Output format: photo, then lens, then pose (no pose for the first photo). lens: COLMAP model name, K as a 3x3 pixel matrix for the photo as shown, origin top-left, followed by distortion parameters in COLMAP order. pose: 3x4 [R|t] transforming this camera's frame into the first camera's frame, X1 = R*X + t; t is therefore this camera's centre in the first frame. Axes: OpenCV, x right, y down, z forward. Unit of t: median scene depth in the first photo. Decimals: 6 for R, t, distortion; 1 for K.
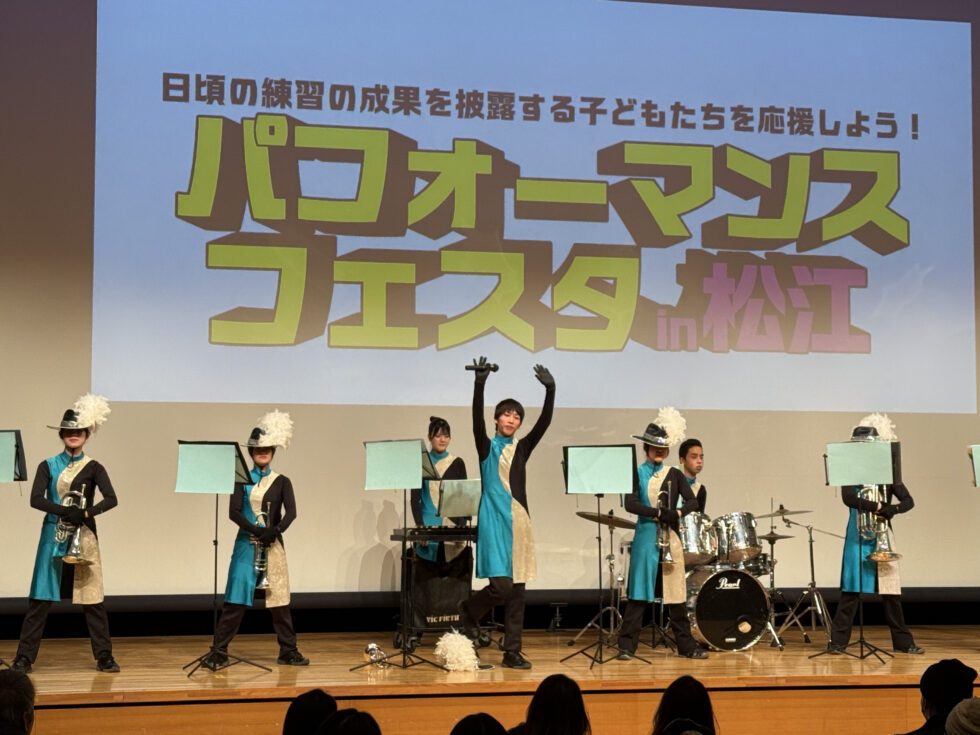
lens RADIAL K [[2084.8, 0, 490.1], [0, 2084.8, 368.1], [0, 0, 1]] dist [0.067760, 0.000000]
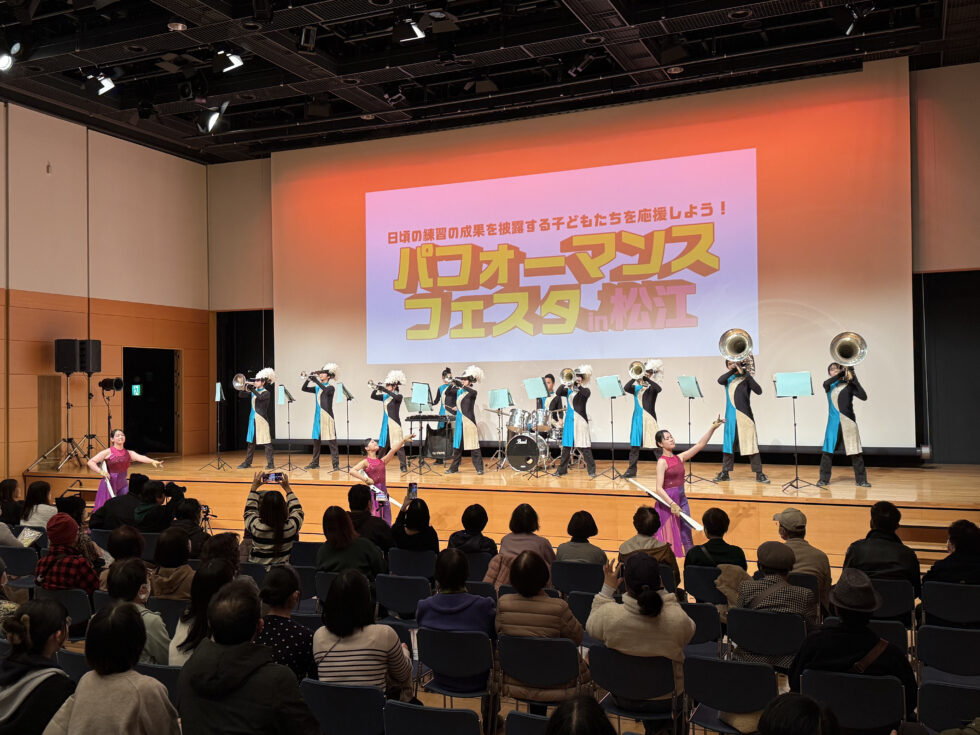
lens RADIAL K [[968.7, 0, 481.1], [0, 968.7, 345.6], [0, 0, 1]] dist [0.130890, 0.000000]
pose [[0.762009, -0.042249, -0.646186, 0.635543], [0.048468, 0.998792, -0.008148, 0.008175], [0.645750, -0.025110, 0.763136, 0.171641]]
